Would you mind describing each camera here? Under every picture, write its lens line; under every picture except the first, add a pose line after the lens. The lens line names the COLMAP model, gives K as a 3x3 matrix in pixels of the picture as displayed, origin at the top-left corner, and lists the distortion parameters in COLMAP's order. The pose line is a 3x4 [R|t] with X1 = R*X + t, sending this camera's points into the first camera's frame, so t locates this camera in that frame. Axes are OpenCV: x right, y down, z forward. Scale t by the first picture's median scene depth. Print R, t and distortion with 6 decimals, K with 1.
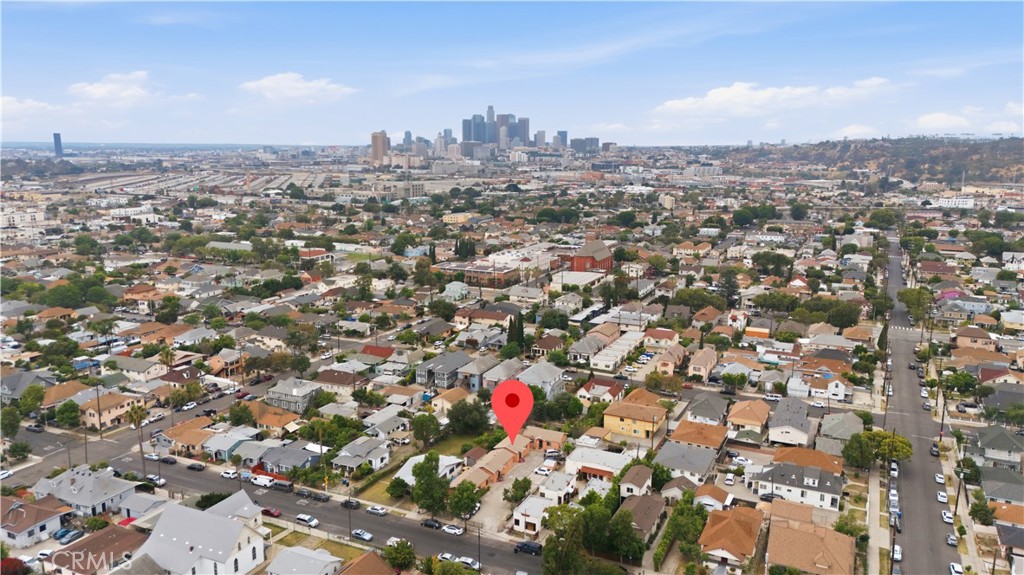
lens RADIAL K [[746.7, 0, 509.8], [0, 746.7, 285.9], [0, 0, 1]] dist [0.080459, -0.080379]
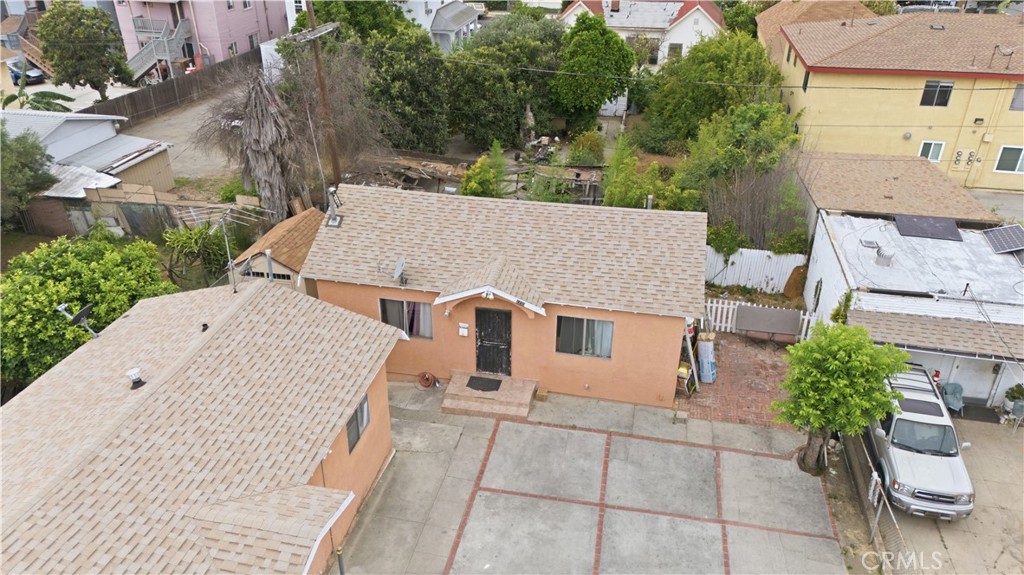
lens RADIAL K [[746.7, 0, 509.8], [0, 746.7, 285.9], [0, 0, 1]] dist [0.080459, -0.080379]
pose [[0.970205, -0.112756, 0.214448, 0.022655], [0.042276, 0.950314, 0.308407, 0.172591], [-0.238568, -0.290152, 0.926767, 0.909433]]
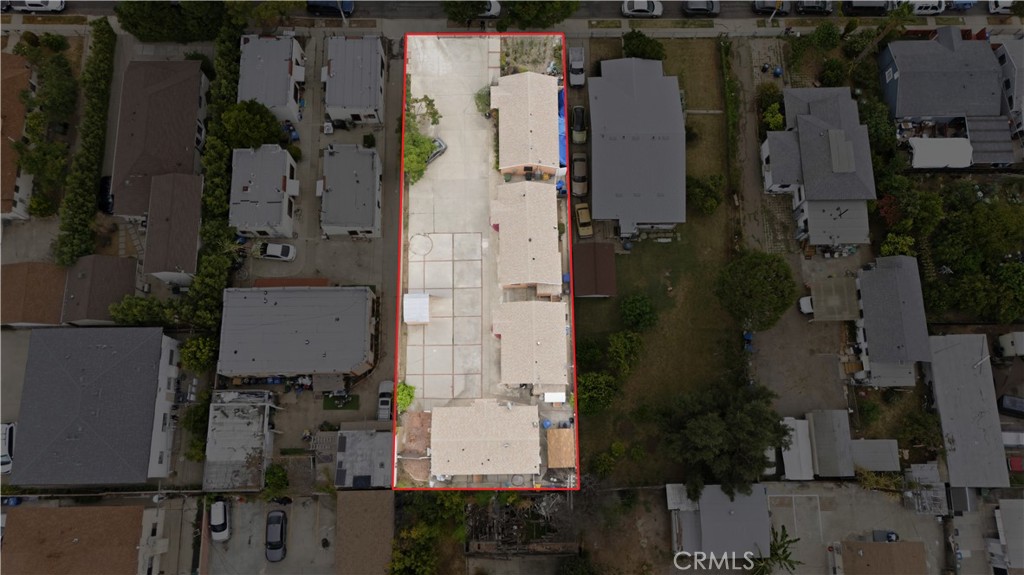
lens RADIAL K [[746.7, 0, 509.8], [0, 746.7, 285.9], [0, 0, 1]] dist [0.080459, -0.080379]
pose [[-0.893505, 0.430259, -0.128555, 0.052894], [-0.105630, 0.076865, 0.991430, -0.184300], [0.436453, 0.899427, -0.023231, 0.959605]]
